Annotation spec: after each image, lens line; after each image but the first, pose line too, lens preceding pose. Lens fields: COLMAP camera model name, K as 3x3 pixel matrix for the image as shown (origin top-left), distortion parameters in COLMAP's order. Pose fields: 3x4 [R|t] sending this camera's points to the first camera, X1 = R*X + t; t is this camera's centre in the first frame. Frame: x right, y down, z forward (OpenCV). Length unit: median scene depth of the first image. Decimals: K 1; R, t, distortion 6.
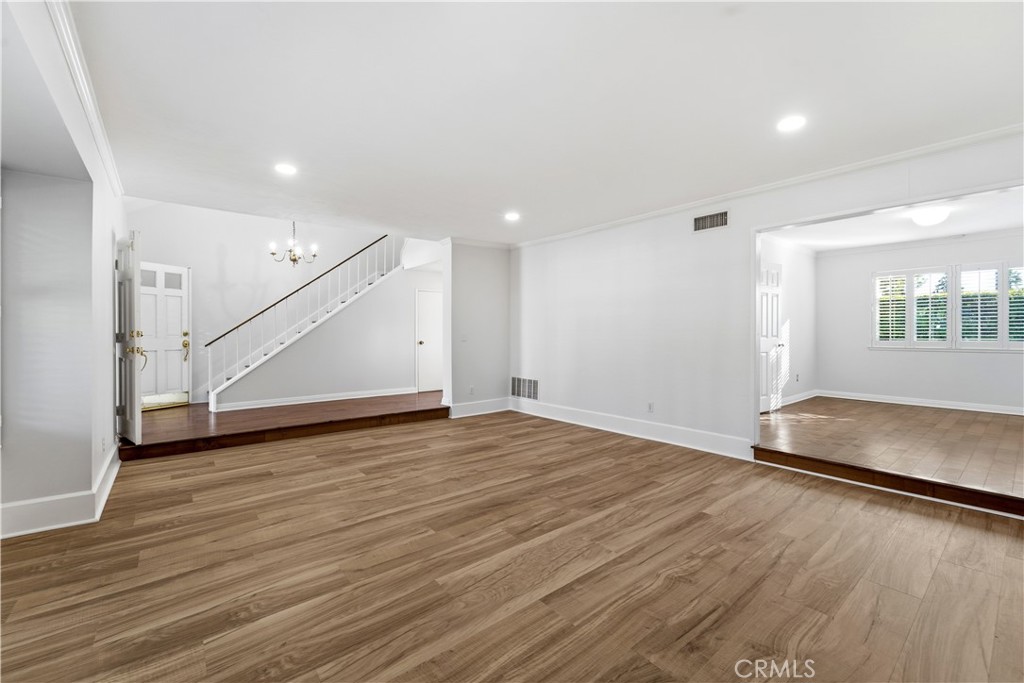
lens RADIAL K [[425.6, 0, 507.6], [0, 425.6, 331.3], [0, 0, 1]] dist [-0.036746, 0.025018]
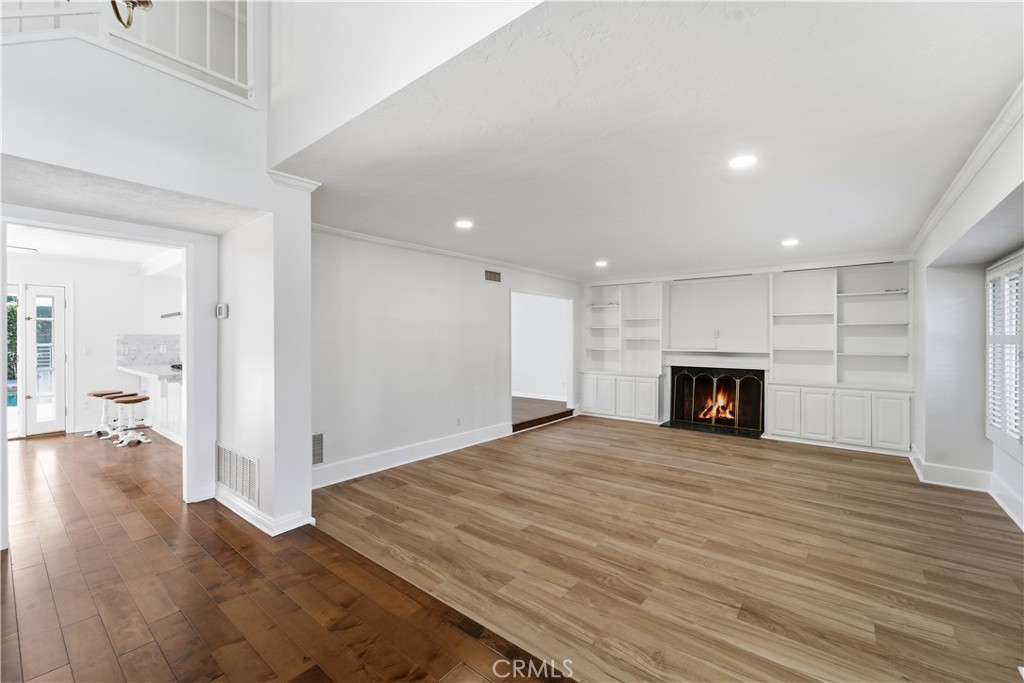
lens RADIAL K [[423.7, 0, 508.0], [0, 423.7, 337.5], [0, 0, 1]] dist [-0.014022, 0.007932]
pose [[-0.212439, -0.000332, 0.977174, -1.299275], [-0.005612, 0.999984, -0.000880, -0.077529], [-0.977158, -0.005671, -0.212438, 1.741767]]
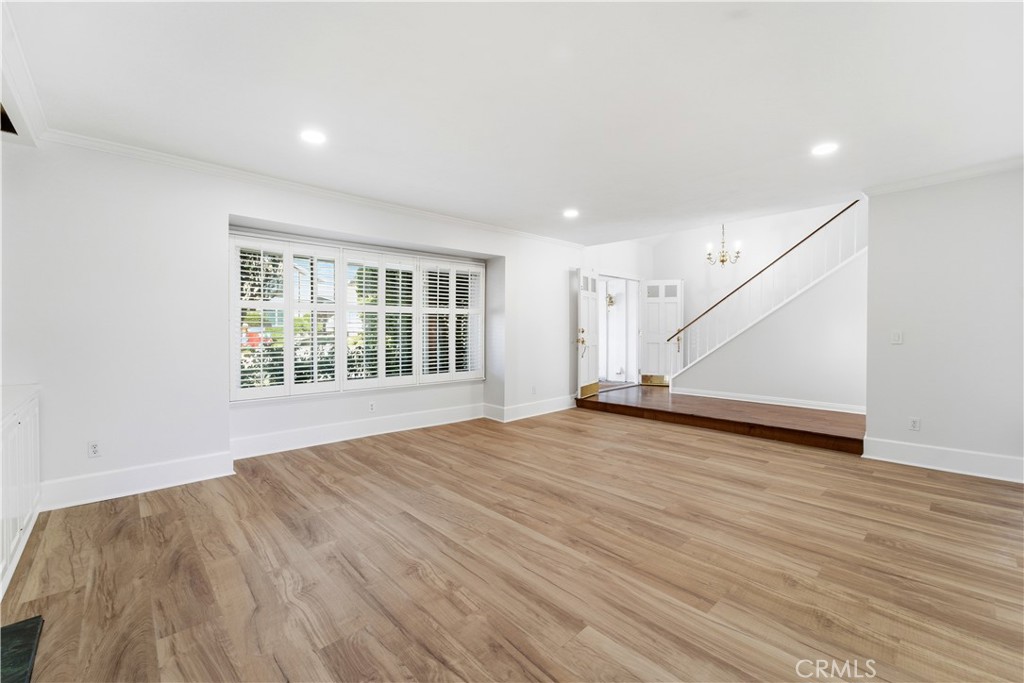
lens RADIAL K [[421.2, 0, 504.3], [0, 421.2, 337.9], [0, 0, 1]] dist [-0.028566, 0.006849]
pose [[0.063163, 0.016372, -0.997869, 0.957192], [0.007662, 0.999828, 0.016889, 0.001992], [0.997974, -0.008712, 0.063026, 0.773109]]
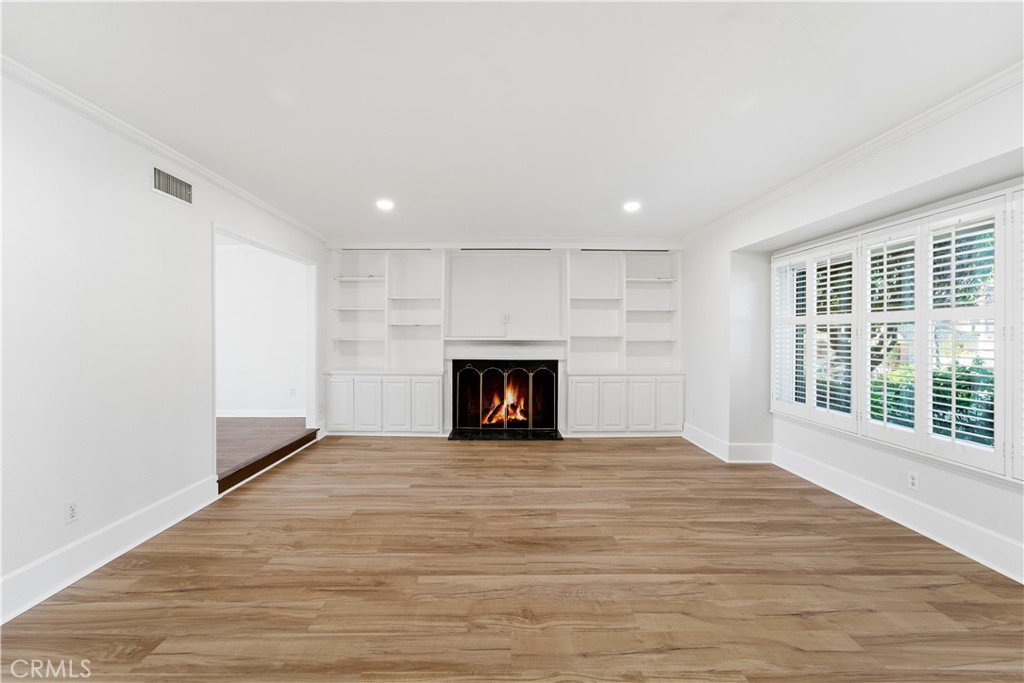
lens RADIAL K [[423.7, 0, 508.0], [0, 423.7, 337.5], [0, 0, 1]] dist [-0.014022, 0.007932]
pose [[-0.786512, -0.006753, 0.617538, -0.513026], [-0.006237, 0.999976, 0.002992, -0.027528], [-0.617543, -0.001498, -0.786536, 1.665967]]
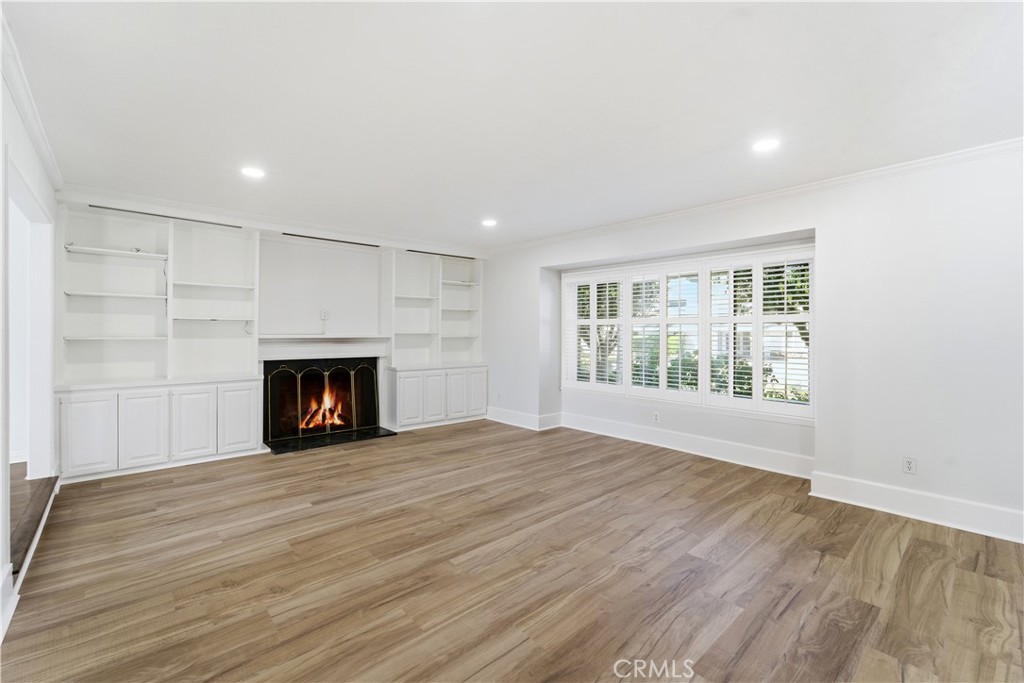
lens RADIAL K [[437.4, 0, 508.6], [0, 437.4, 328.6], [0, 0, 1]] dist [-0.015117, 0.009843]
pose [[-0.998650, -0.003387, -0.051843, 0.001558], [-0.002759, 0.999922, -0.012180, -0.027208], [0.051880, -0.012020, -0.998581, 2.002540]]
